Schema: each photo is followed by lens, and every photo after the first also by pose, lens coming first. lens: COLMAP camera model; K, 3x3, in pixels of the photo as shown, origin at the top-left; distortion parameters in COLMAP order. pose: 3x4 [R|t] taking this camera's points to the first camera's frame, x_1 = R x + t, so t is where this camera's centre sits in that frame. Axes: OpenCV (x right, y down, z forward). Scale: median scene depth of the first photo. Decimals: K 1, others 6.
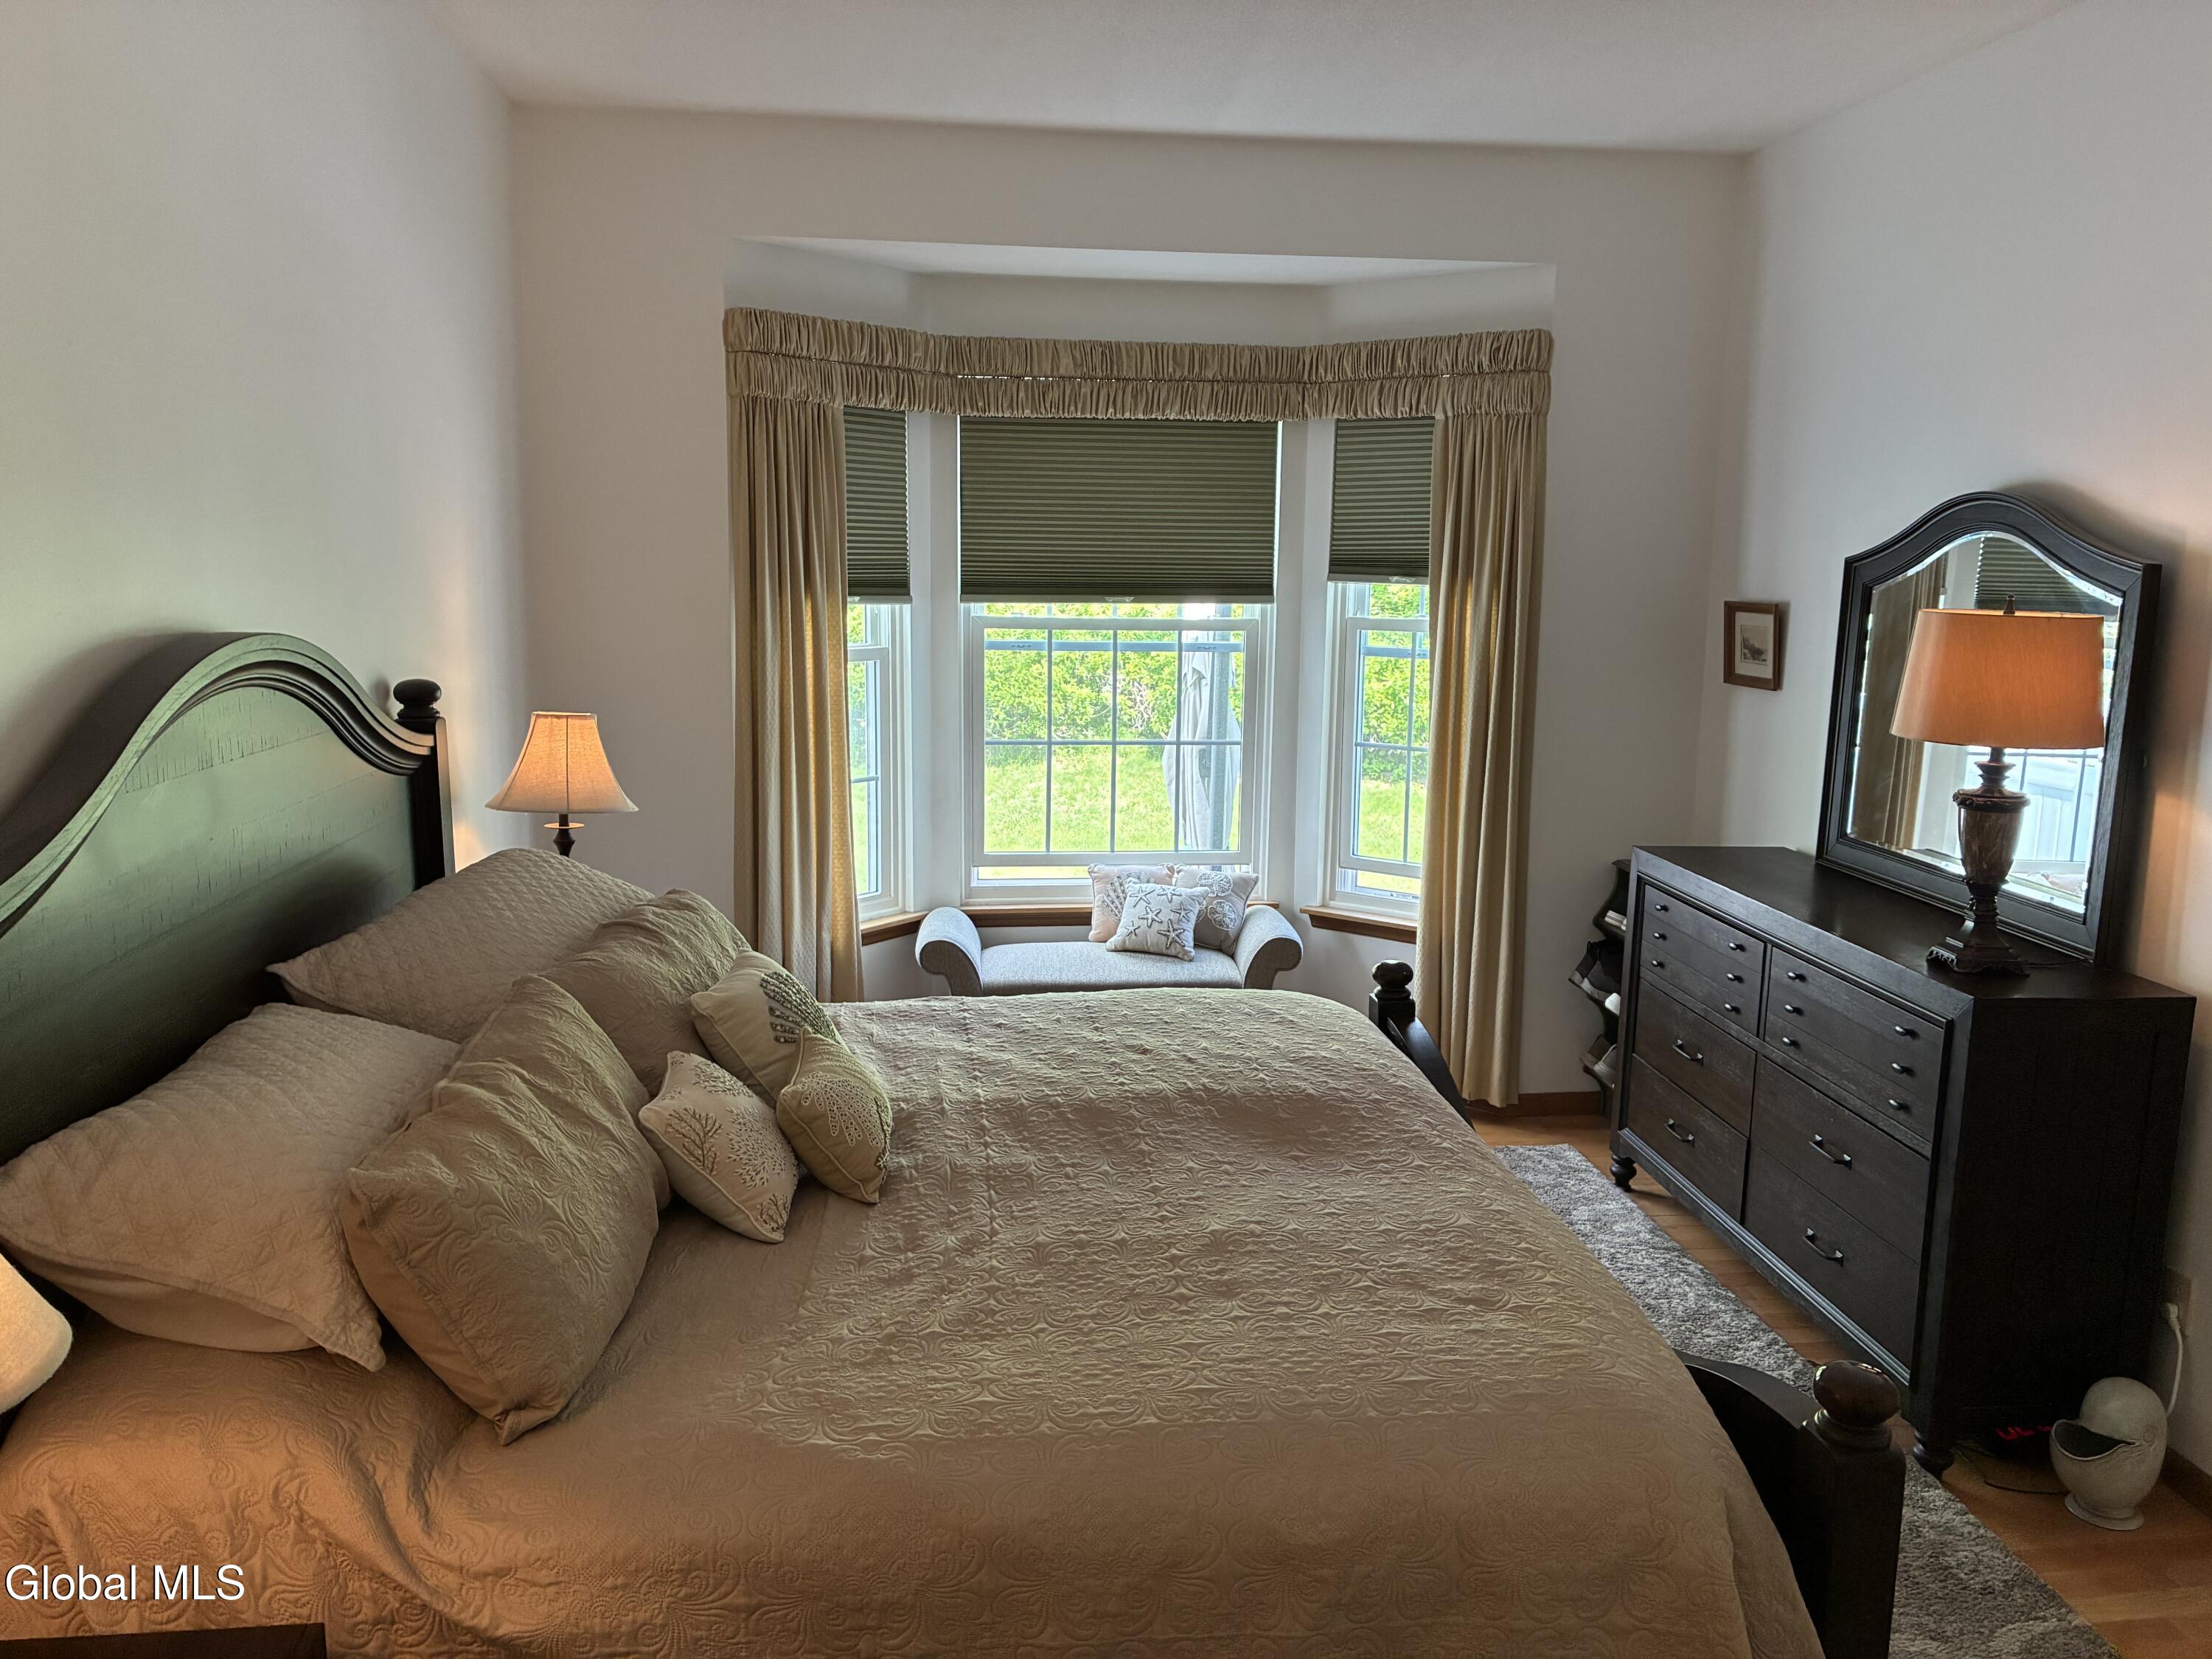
lens RADIAL K [[1648.3, 0, 1108.9], [0, 1648.3, 872.3], [0, 0, 1]] dist [-0.002914, -0.001742]
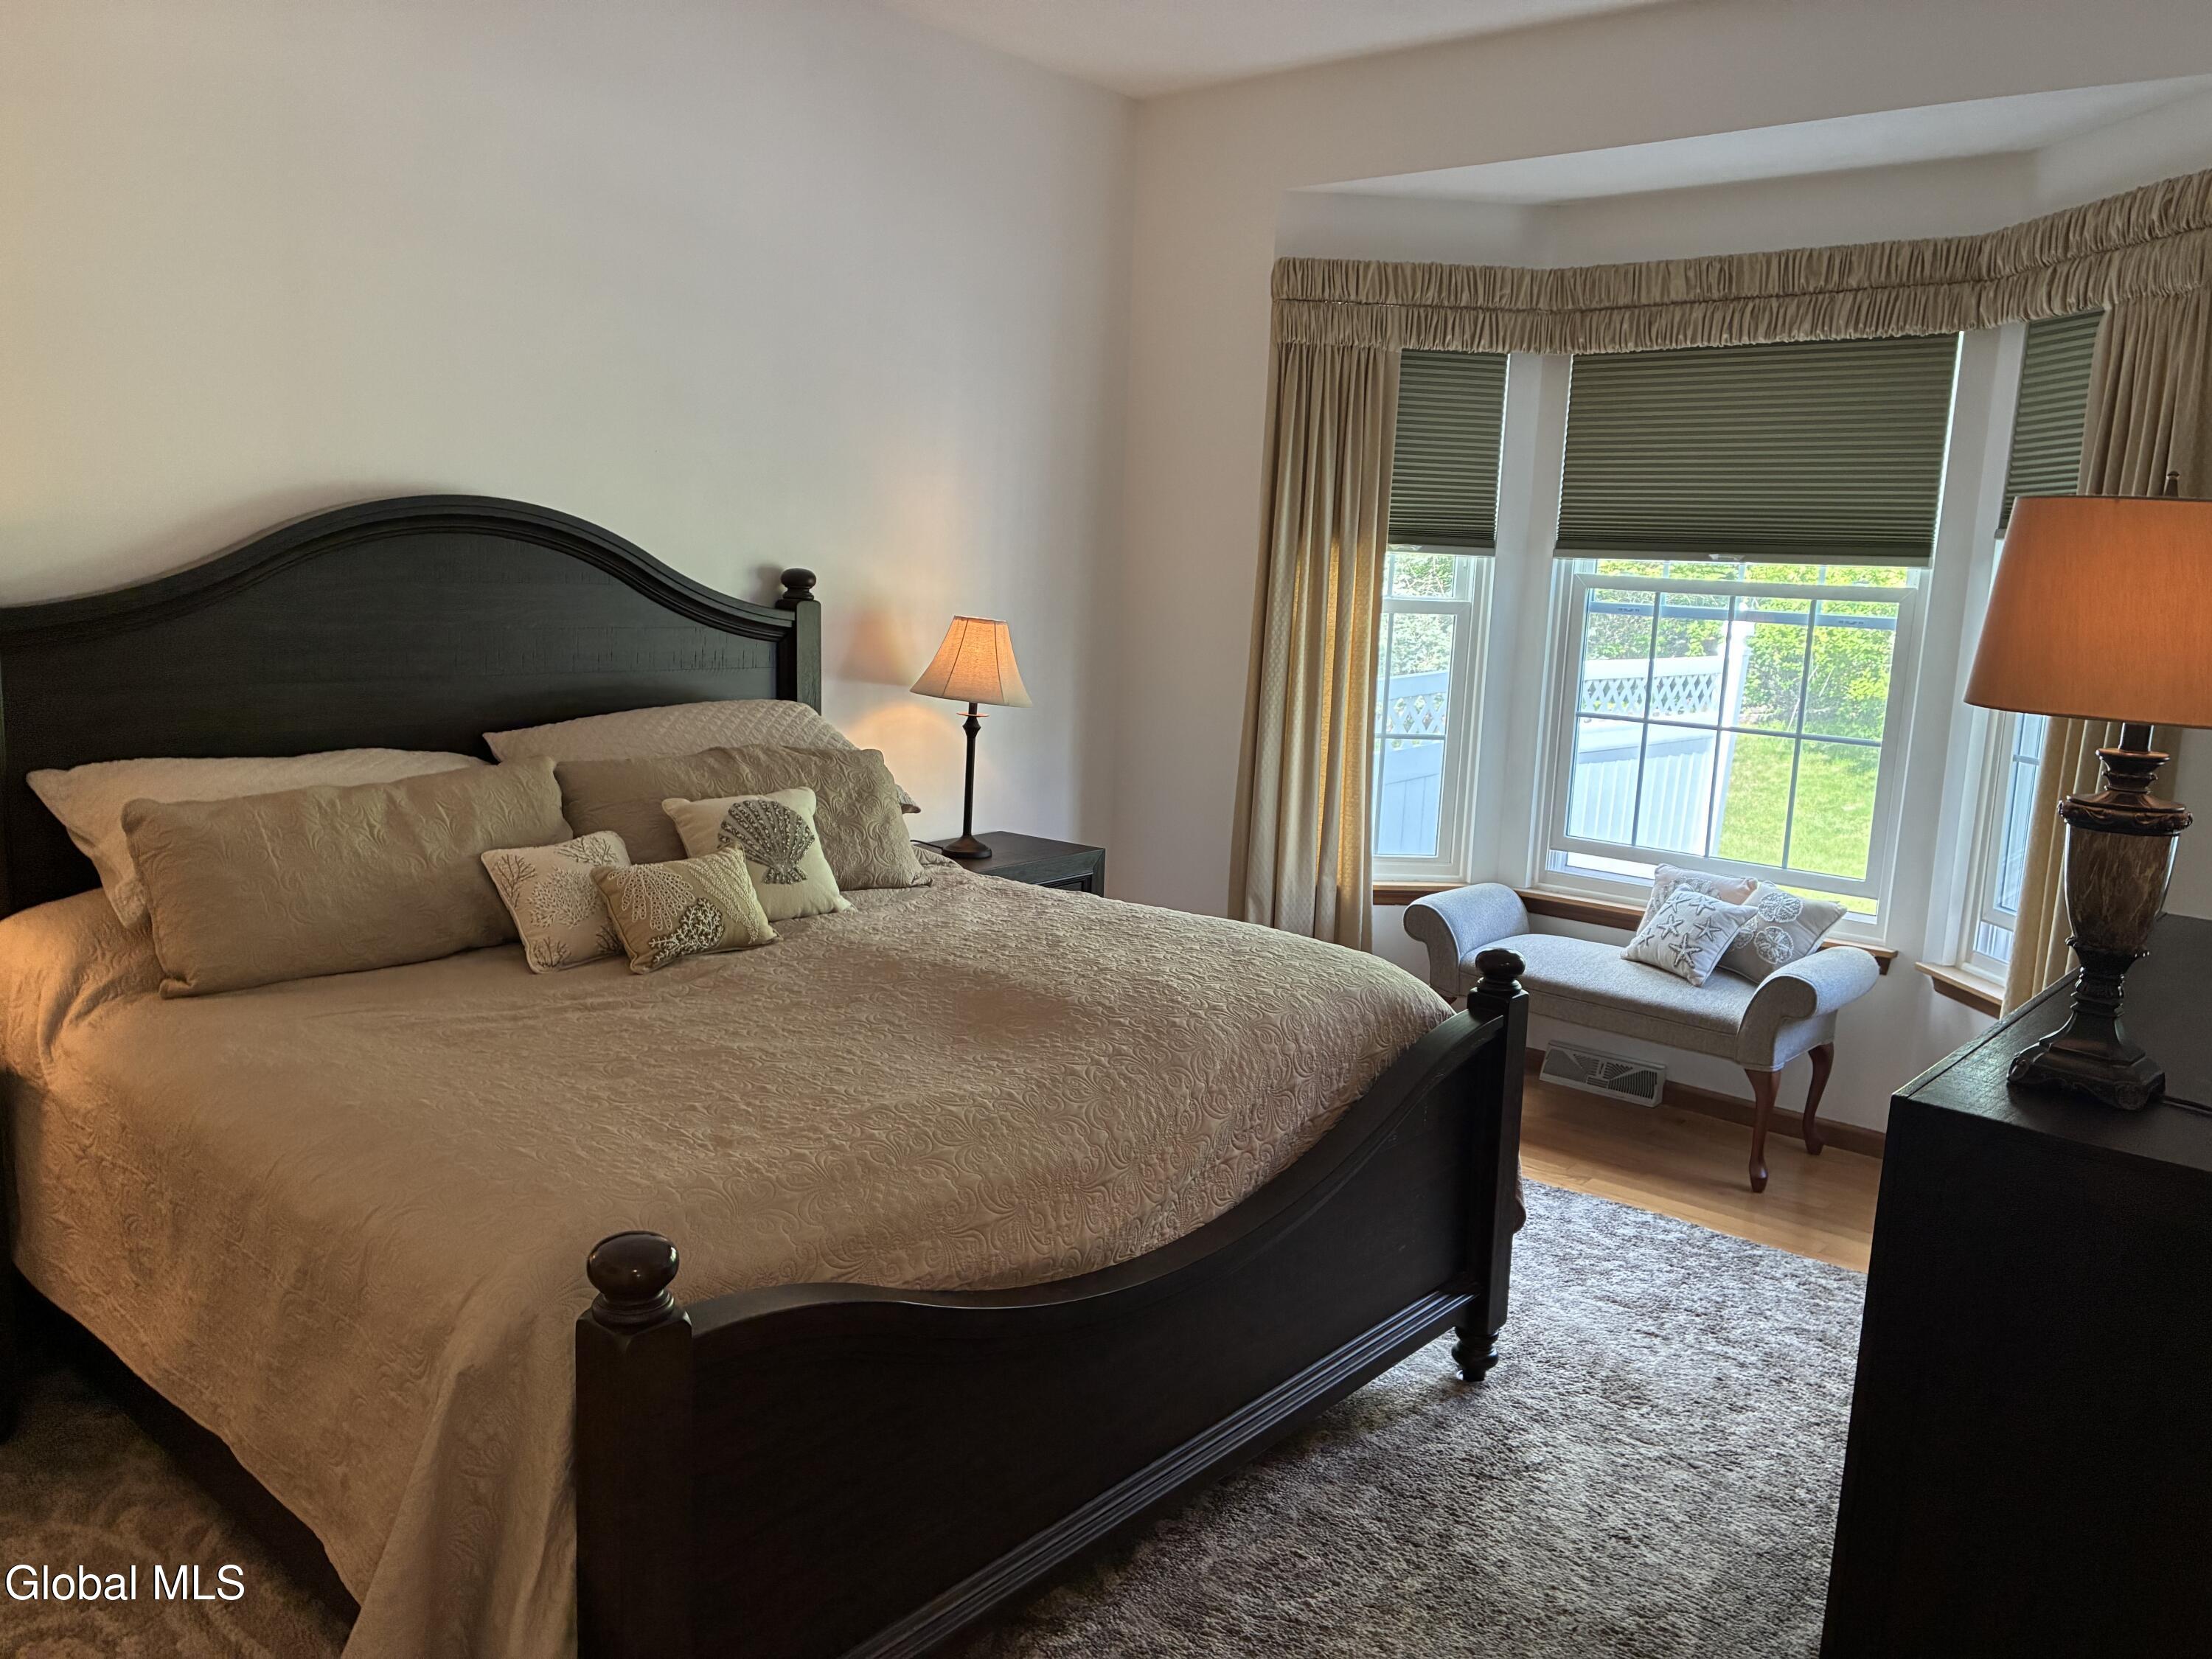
lens RADIAL K [[1686.5, 0, 1099.2], [0, 1686.5, 822.7], [0, 0, 1]] dist [0.011507, 0.001446]
pose [[0.677884, 0.129310, -0.723708, 0.452952], [-0.169308, 0.985408, 0.017482, 0.008701], [0.715408, 0.110679, 0.689885, 0.190991]]
